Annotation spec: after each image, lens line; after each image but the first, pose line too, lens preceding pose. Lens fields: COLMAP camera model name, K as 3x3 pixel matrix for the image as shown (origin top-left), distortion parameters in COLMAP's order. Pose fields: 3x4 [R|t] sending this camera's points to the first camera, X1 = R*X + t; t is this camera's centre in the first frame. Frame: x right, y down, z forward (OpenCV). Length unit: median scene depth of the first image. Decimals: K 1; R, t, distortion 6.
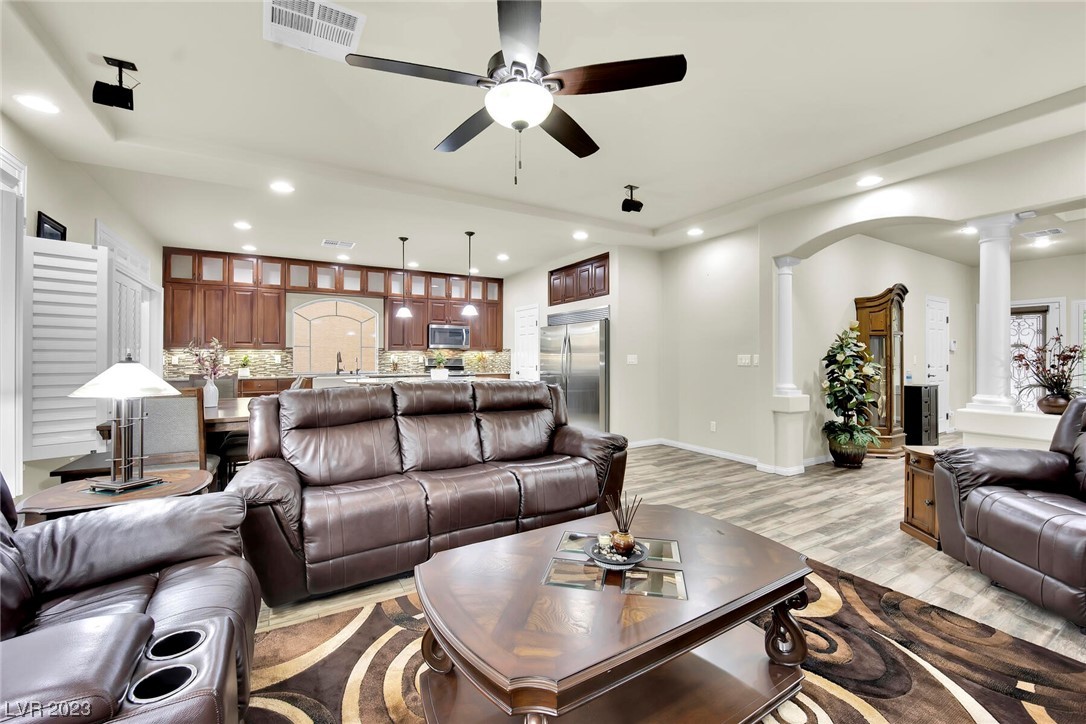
lens RADIAL K [[446.6, 0, 543.0], [0, 446.6, 362.0], [0, 0, 1]] dist [-0.044167, 0.000036]
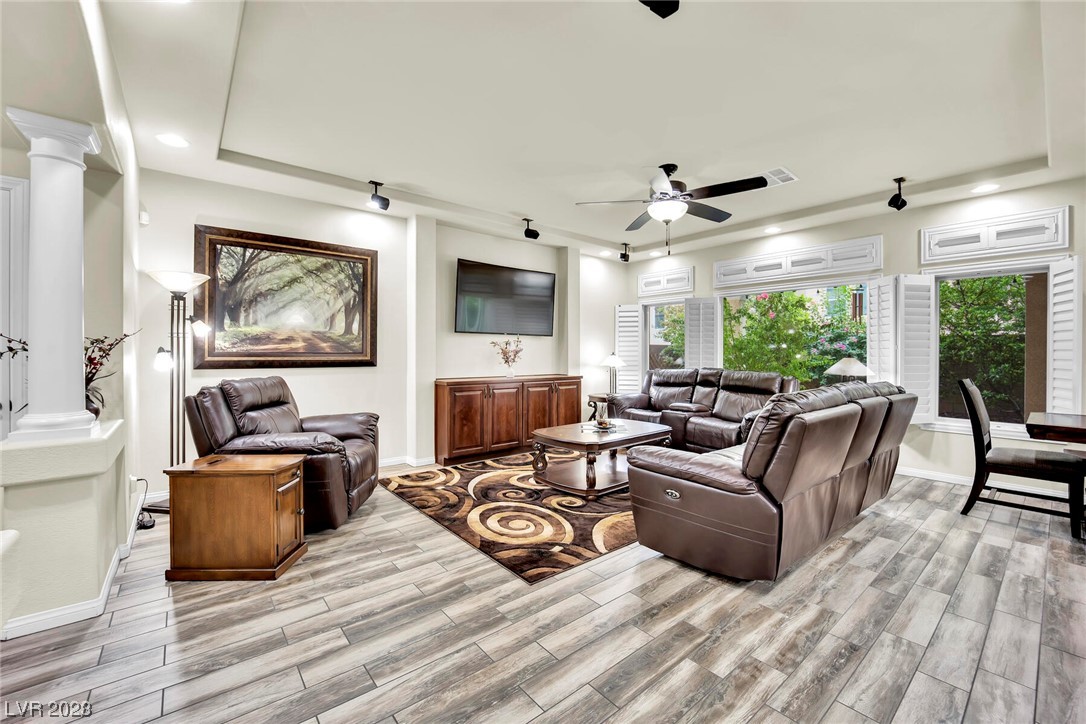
lens RADIAL K [[442.1, 0, 545.3], [0, 442.1, 355.8], [0, 0, 1]] dist [-0.021732, 0.000738]
pose [[-0.986661, -0.002745, -0.162764, 0.505196], [-0.004827, 0.999911, 0.012399, -0.018933], [0.162716, 0.013019, -0.986587, 1.894443]]
